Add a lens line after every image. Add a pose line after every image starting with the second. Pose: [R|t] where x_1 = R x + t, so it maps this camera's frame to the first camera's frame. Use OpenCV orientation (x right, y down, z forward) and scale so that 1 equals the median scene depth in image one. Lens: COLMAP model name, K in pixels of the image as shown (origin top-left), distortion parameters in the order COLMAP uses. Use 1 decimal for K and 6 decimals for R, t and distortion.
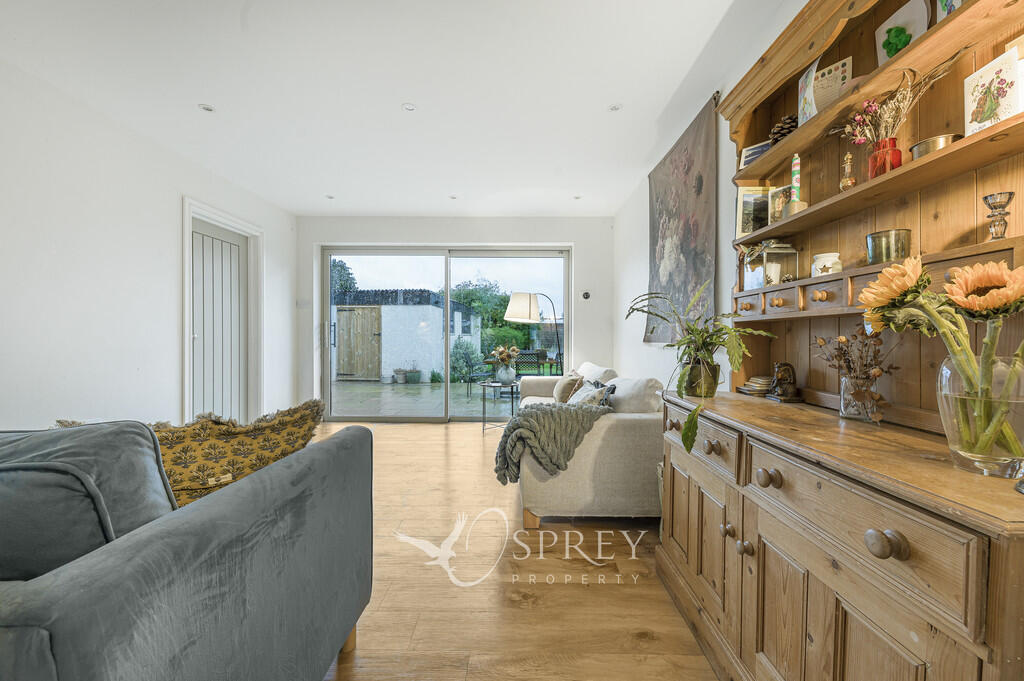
lens RADIAL K [[408.5, 0, 511.7], [0, 408.5, 341.6], [0, 0, 1]] dist [0.000039, 0.000001]
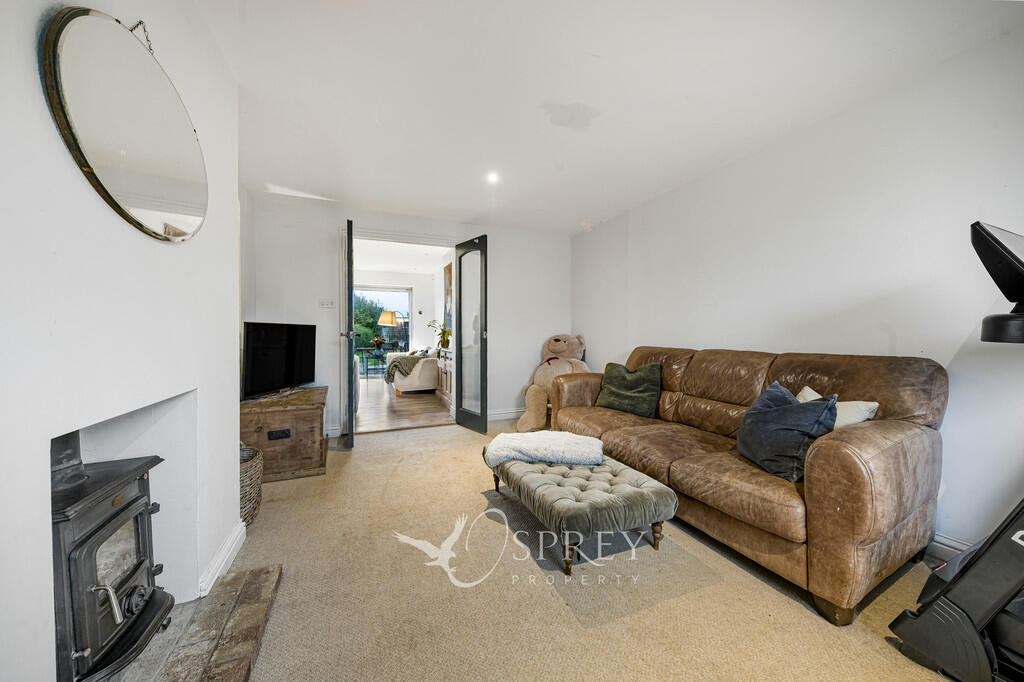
lens RADIAL K [[355.4, 0, 516.8], [0, 355.4, 337.3], [0, 0, 1]] dist [0.000031, -0.000008]
pose [[0.912263, -0.005936, 0.409562, -0.199434], [0.006238, 0.999980, 0.000599, 0.019908], [-0.409558, 0.002008, 0.912282, -1.534550]]
